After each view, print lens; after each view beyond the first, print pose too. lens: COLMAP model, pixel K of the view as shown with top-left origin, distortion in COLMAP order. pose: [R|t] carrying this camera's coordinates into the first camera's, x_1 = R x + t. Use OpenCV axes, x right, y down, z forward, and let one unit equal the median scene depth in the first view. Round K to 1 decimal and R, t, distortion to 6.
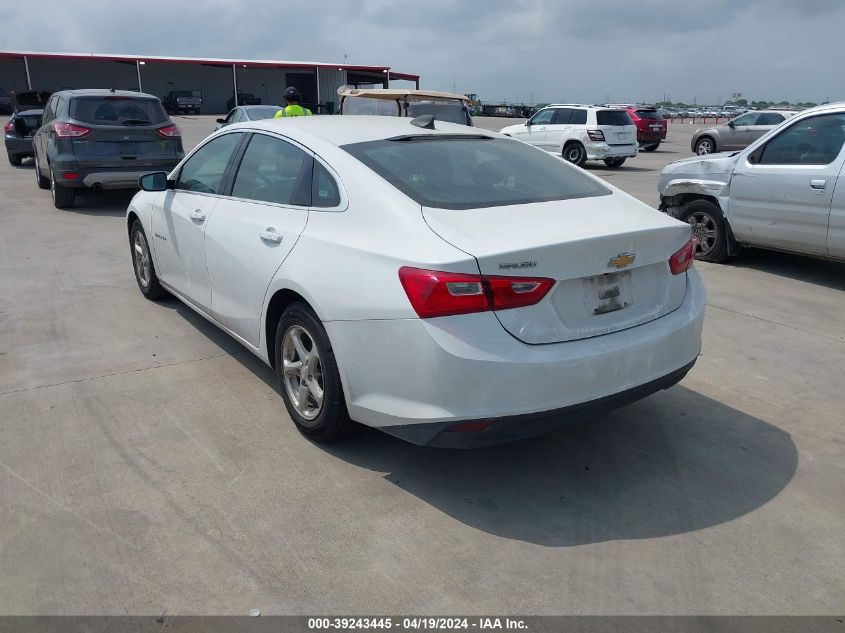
lens RADIAL K [[693.8, 0, 420.4], [0, 693.8, 312.8], [0, 0, 1]] dist [-0.004427, -0.022192]
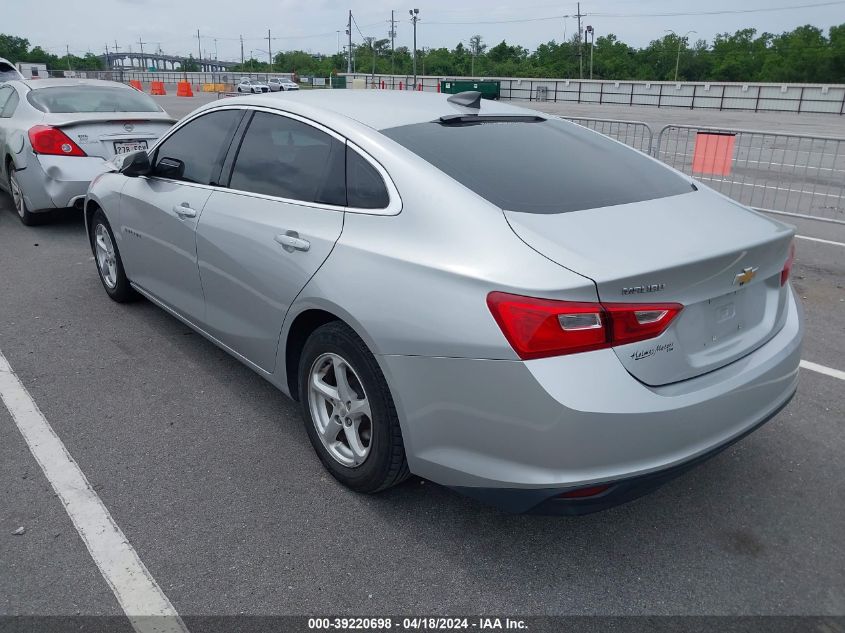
lens RADIAL K [[693.8, 0, 422.4], [0, 693.8, 319.4], [0, 0, 1]] dist [-0.004427, -0.022192]
pose [[0.996368, -0.016661, 0.083512, -0.149211], [0.012529, 0.998683, 0.049760, -0.065203], [-0.084231, -0.048533, 0.995264, 0.197069]]
